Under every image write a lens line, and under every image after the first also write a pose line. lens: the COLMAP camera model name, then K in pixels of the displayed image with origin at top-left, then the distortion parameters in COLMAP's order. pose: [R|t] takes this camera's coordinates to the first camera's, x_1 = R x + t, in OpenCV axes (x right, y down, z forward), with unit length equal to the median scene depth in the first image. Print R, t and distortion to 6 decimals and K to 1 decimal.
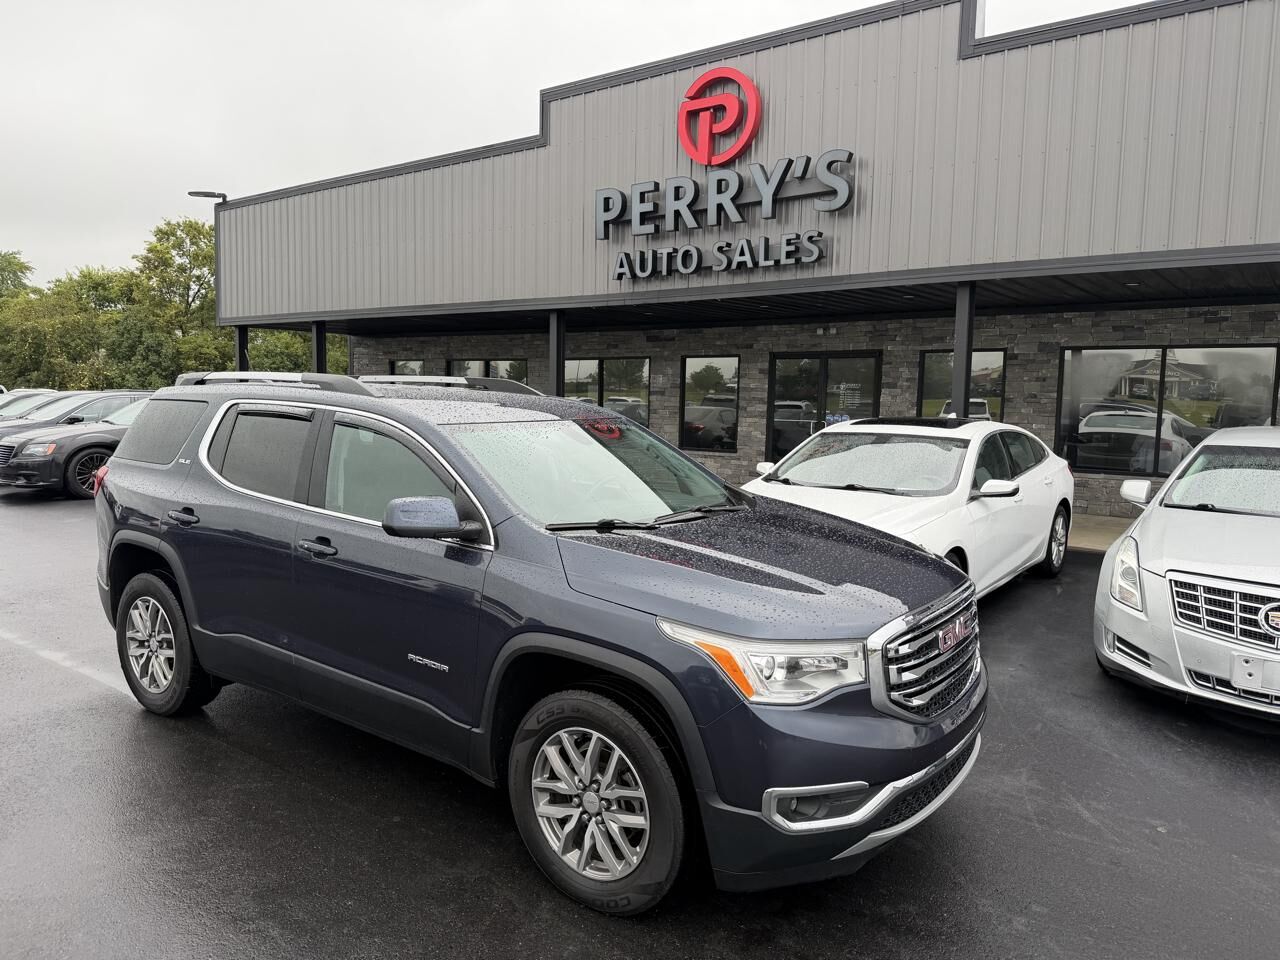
lens RADIAL K [[946.0, 0, 635.9], [0, 946.0, 486.0], [0, 0, 1]] dist [0.043578, -0.057378]
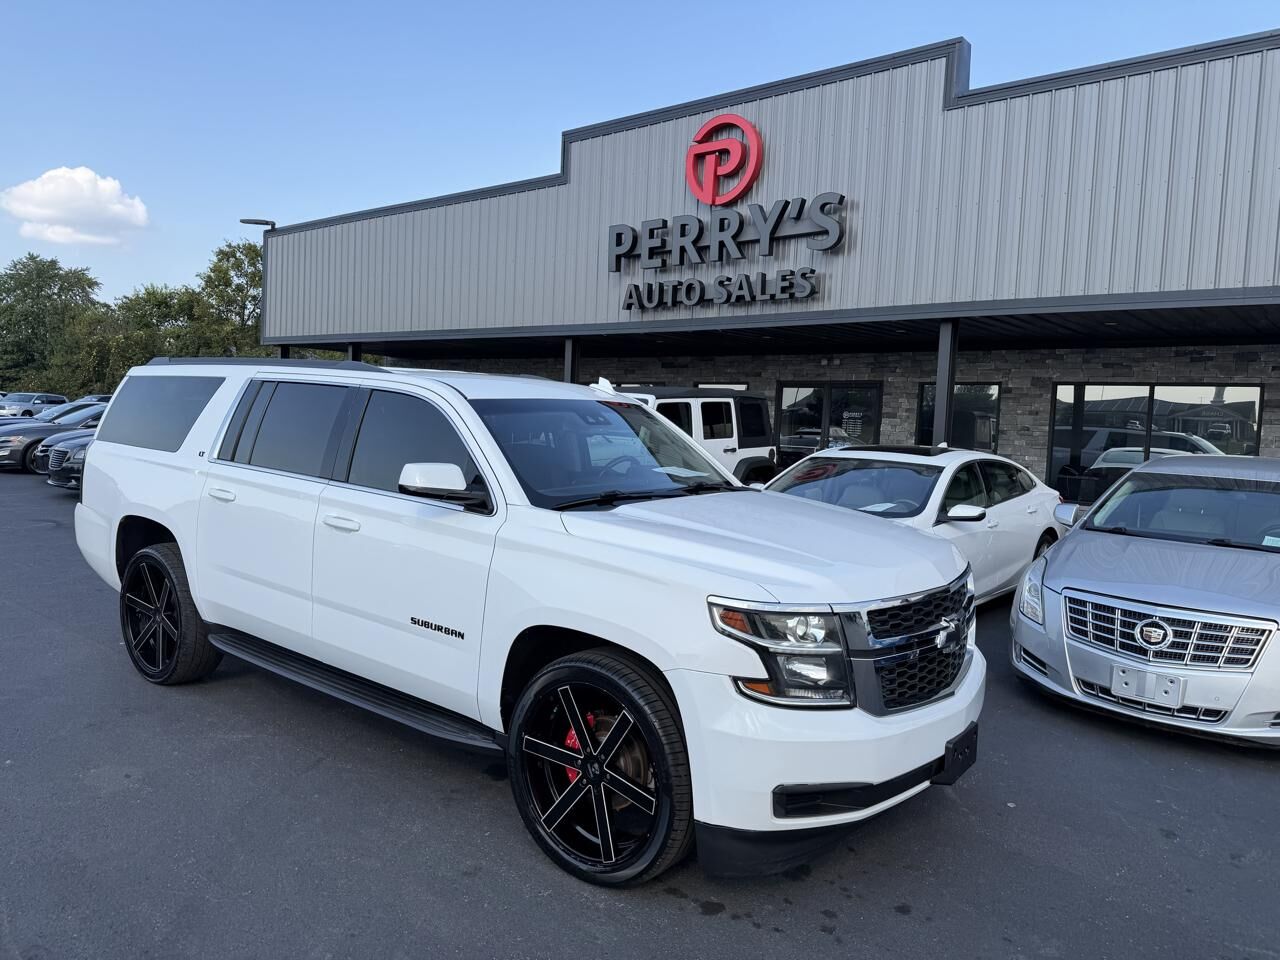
lens RADIAL K [[945.6, 0, 633.3], [0, 945.6, 484.4], [0, 0, 1]] dist [0.030276, -0.034977]
pose [[0.998432, 0.026797, -0.049151, 0.047750], [-0.028075, 0.999281, -0.025493, 0.004454], [0.048433, 0.026833, 0.998466, -0.053180]]
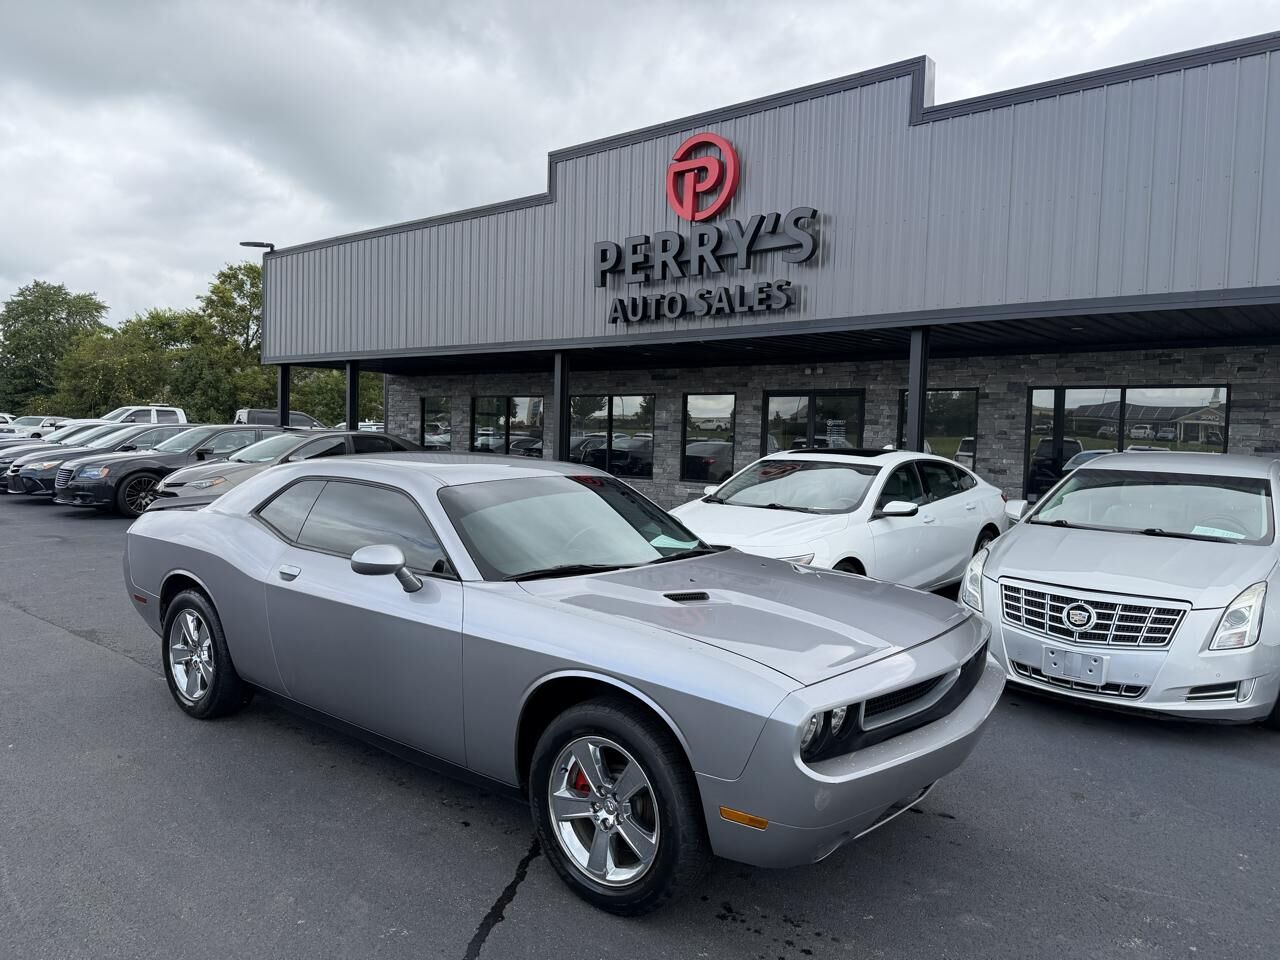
lens RADIAL K [[946.0, 0, 635.9], [0, 946.0, 486.0], [0, 0, 1]] dist [0.043578, -0.057378]
pose [[0.998374, 0.010068, -0.056105, 0.074781], [-0.012254, 0.999174, -0.038754, 0.011897], [0.055669, 0.039378, 0.997672, -0.083827]]
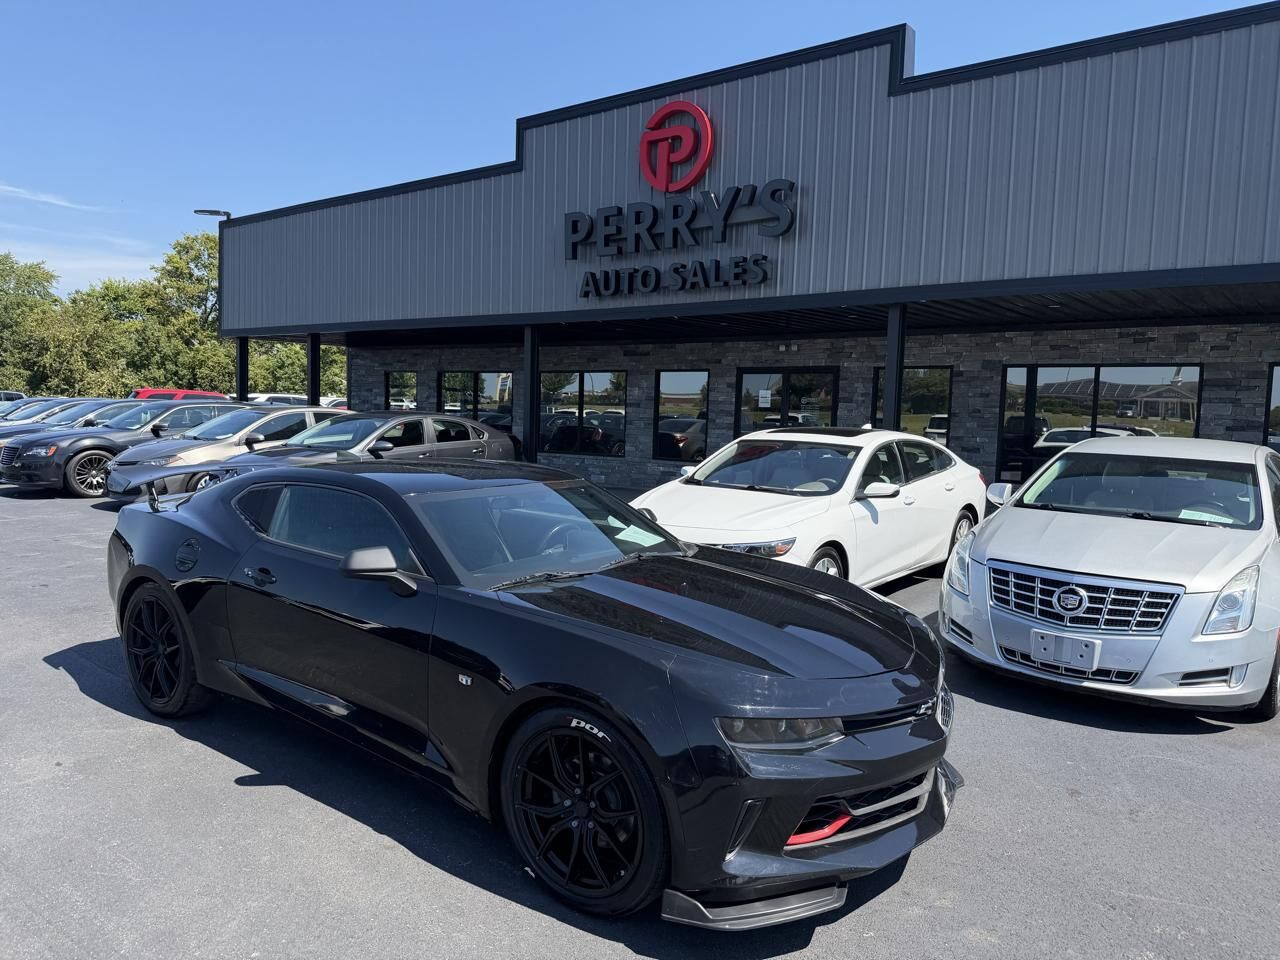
lens RADIAL K [[944.3, 0, 647.2], [0, 944.3, 483.6], [0, 0, 1]] dist [0.053168, -0.066445]
pose [[0.999877, 0.011365, -0.010829, 0.069219], [-0.011558, 0.999773, -0.017919, 0.009957], [0.010623, 0.018042, 0.999781, -0.059875]]
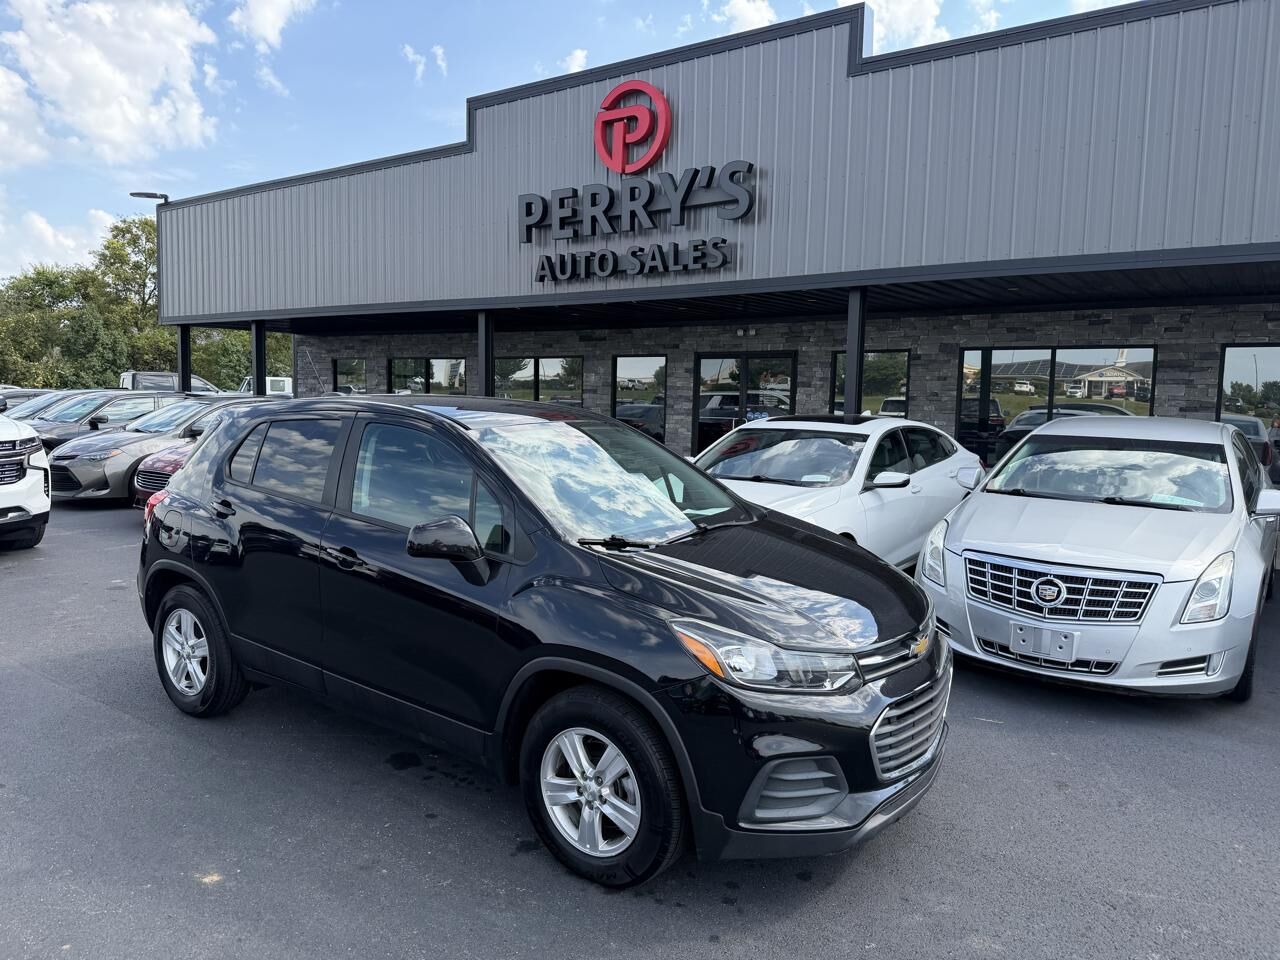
lens RADIAL K [[944.2, 0, 641.9], [0, 944.2, 489.5], [0, 0, 1]] dist [0.046693, -0.067346]
pose [[0.999409, -0.003853, 0.034160, 0.059781], [0.003632, 0.999972, 0.006530, 0.003576], [-0.034184, -0.006403, 0.999395, -0.044749]]
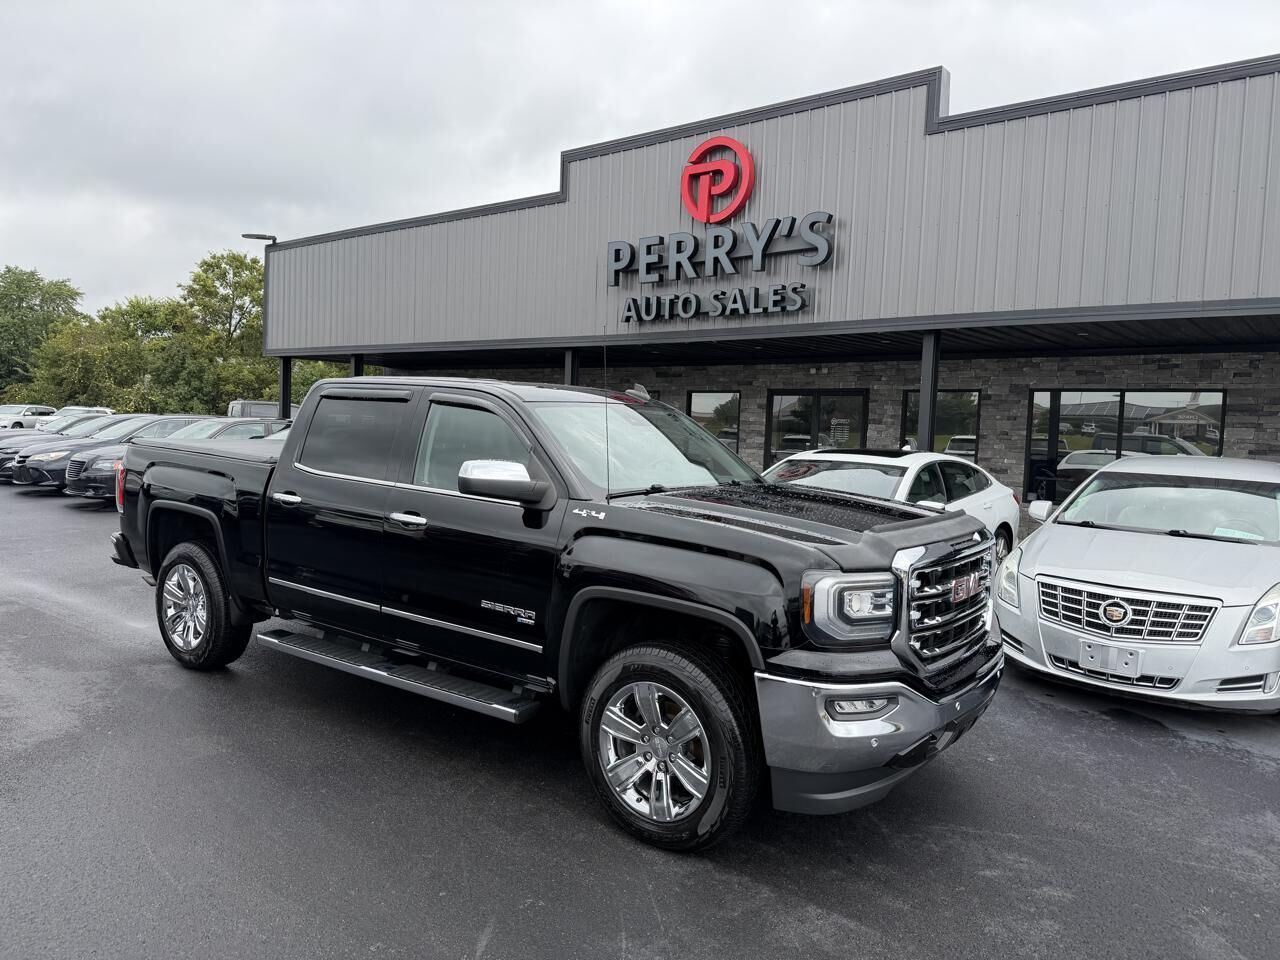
lens RADIAL K [[946.0, 0, 635.9], [0, 946.0, 486.0], [0, 0, 1]] dist [0.043578, -0.057378]
pose [[0.999371, 0.018563, -0.030209, 0.031618], [-0.019542, 0.999282, -0.032445, 0.010275], [0.029585, 0.033015, 0.999017, -0.107158]]
